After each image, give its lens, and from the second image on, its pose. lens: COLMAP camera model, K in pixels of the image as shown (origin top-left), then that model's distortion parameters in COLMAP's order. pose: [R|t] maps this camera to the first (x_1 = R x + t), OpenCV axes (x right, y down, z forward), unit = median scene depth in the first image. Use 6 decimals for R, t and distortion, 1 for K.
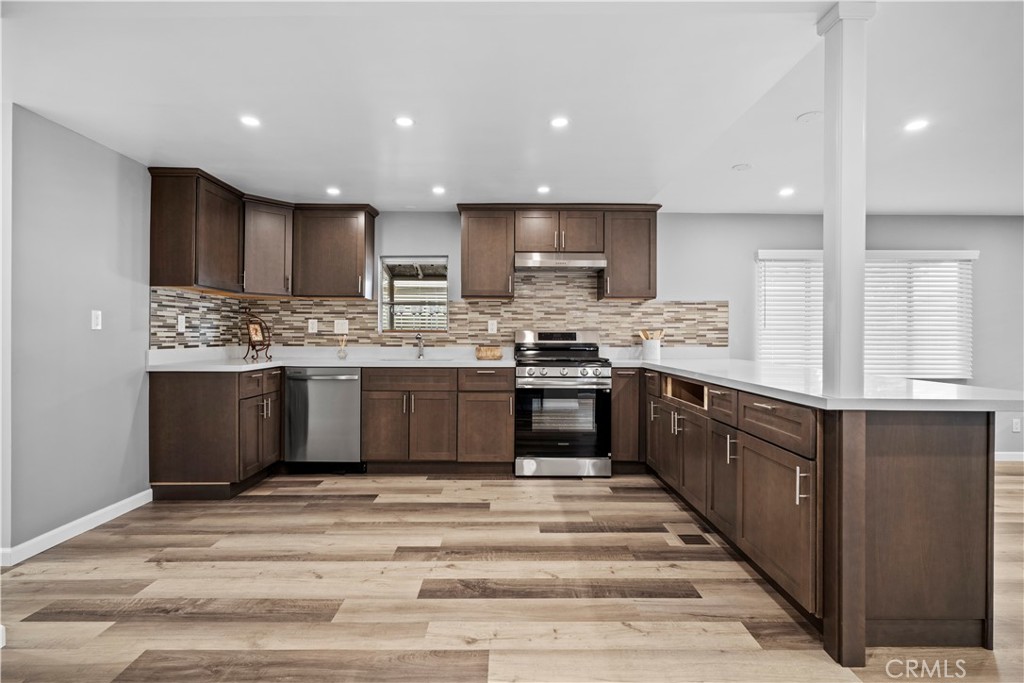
lens RADIAL K [[529.8, 0, 510.6], [0, 529.8, 331.6], [0, 0, 1]] dist [-0.002097, 0.000442]
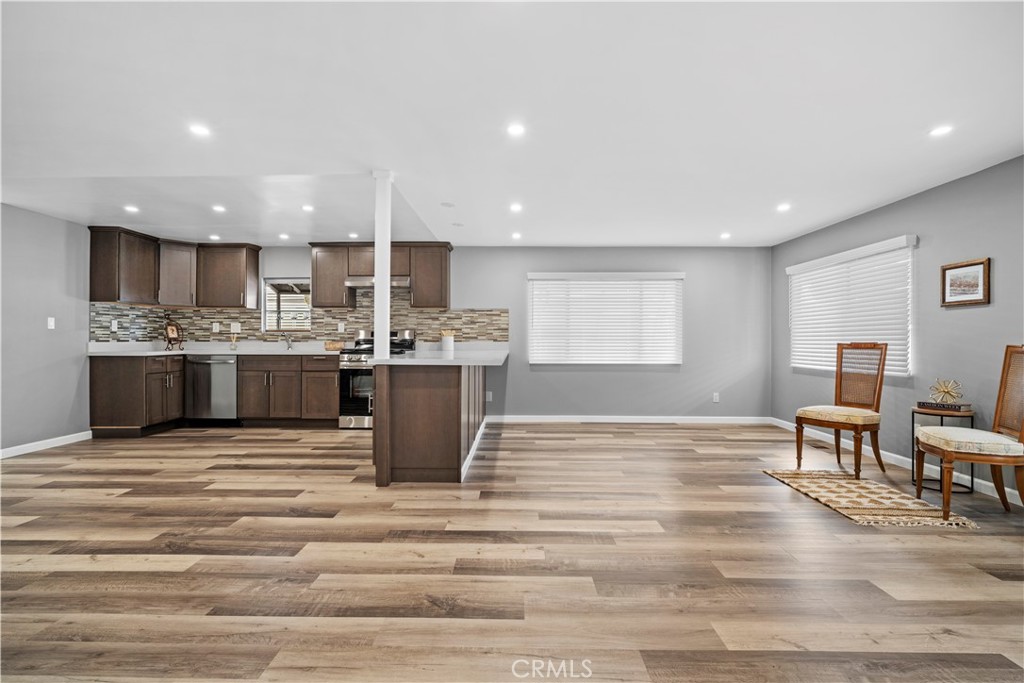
lens RADIAL K [[527.8, 0, 510.6], [0, 527.8, 336.9], [0, 0, 1]] dist [-0.002327, -0.000072]
pose [[0.999779, -0.001854, -0.020962, 0.478884], [0.001922, 0.999993, 0.003212, 0.012852], [0.020956, -0.003252, 0.999775, -0.429399]]
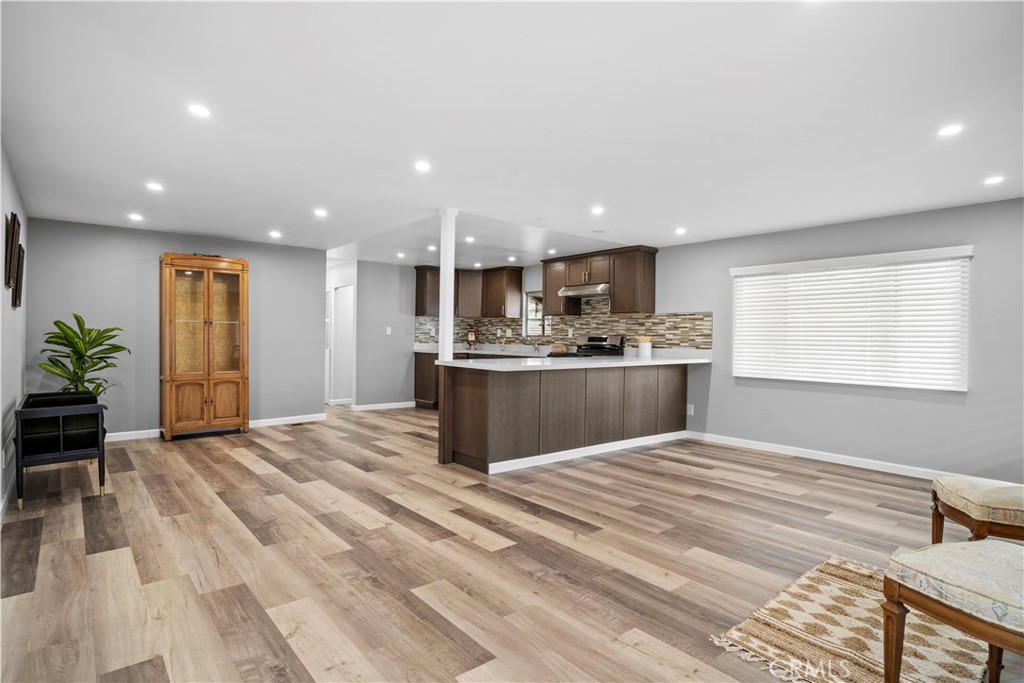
lens RADIAL K [[534.6, 0, 503.3], [0, 534.6, 340.2], [0, 0, 1]] dist [-0.001519, -0.000020]
pose [[0.629819, 0.009260, -0.776687, 1.146783], [-0.005833, 0.999957, 0.007192, 0.001357], [0.776720, 0.000001, 0.629846, -0.165594]]
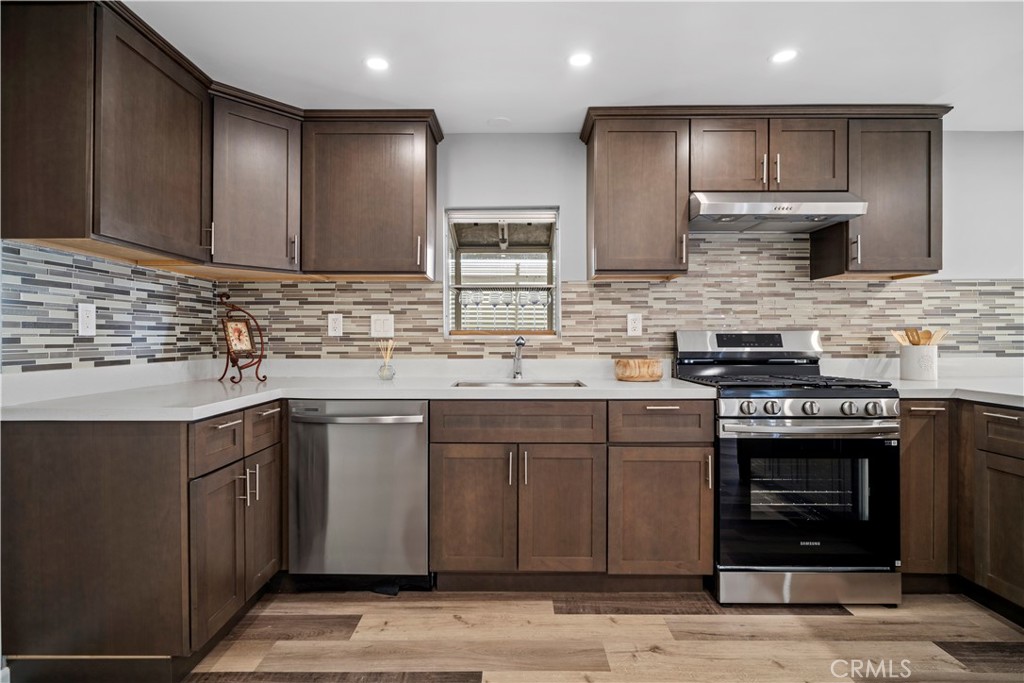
lens RADIAL K [[527.8, 0, 510.6], [0, 527.8, 336.9], [0, 0, 1]] dist [-0.002327, -0.000072]
pose [[0.999856, -0.004628, -0.016338, -0.175511], [0.004731, 0.999969, 0.006280, 0.000394], [0.016308, -0.006357, 0.999847, 0.430447]]
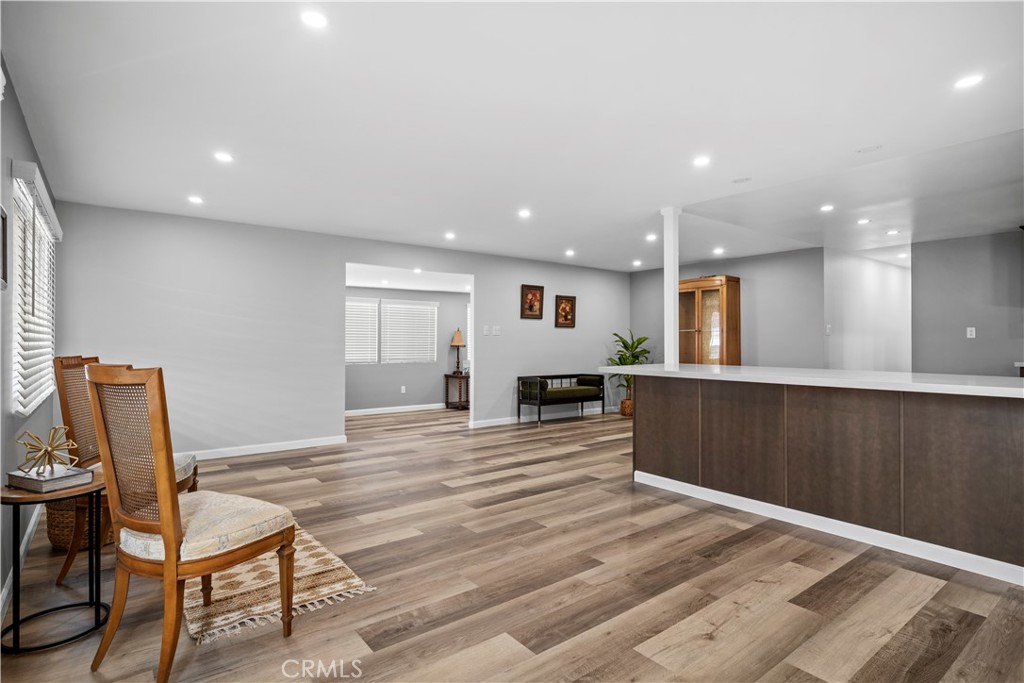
lens RADIAL K [[527.8, 0, 510.6], [0, 527.8, 336.9], [0, 0, 1]] dist [-0.002327, -0.000072]
pose [[-0.796553, -0.006832, -0.604530, 1.116905], [0.000833, 0.999923, -0.012397, 0.009898], [0.604568, -0.010378, -0.796486, 1.035170]]
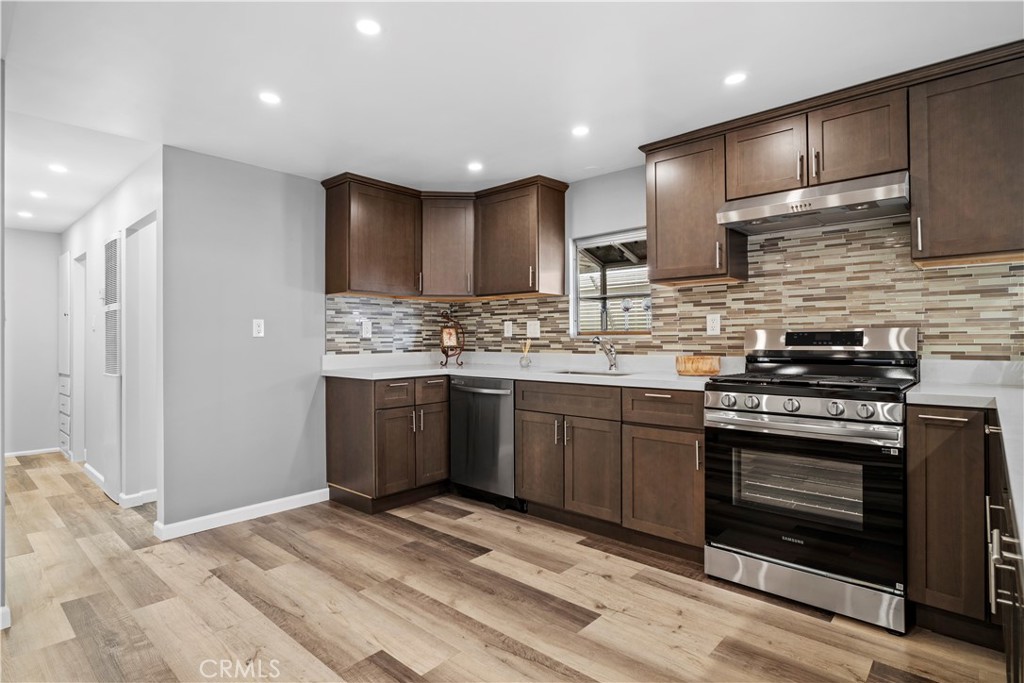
lens RADIAL K [[528.4, 0, 506.2], [0, 528.4, 331.8], [0, 0, 1]] dist [-0.001845, -0.000066]
pose [[0.733431, -0.016568, -0.679562, 0.233124], [0.014219, 0.999858, -0.009032, 0.002116], [0.679615, -0.003038, 0.733562, 0.379036]]
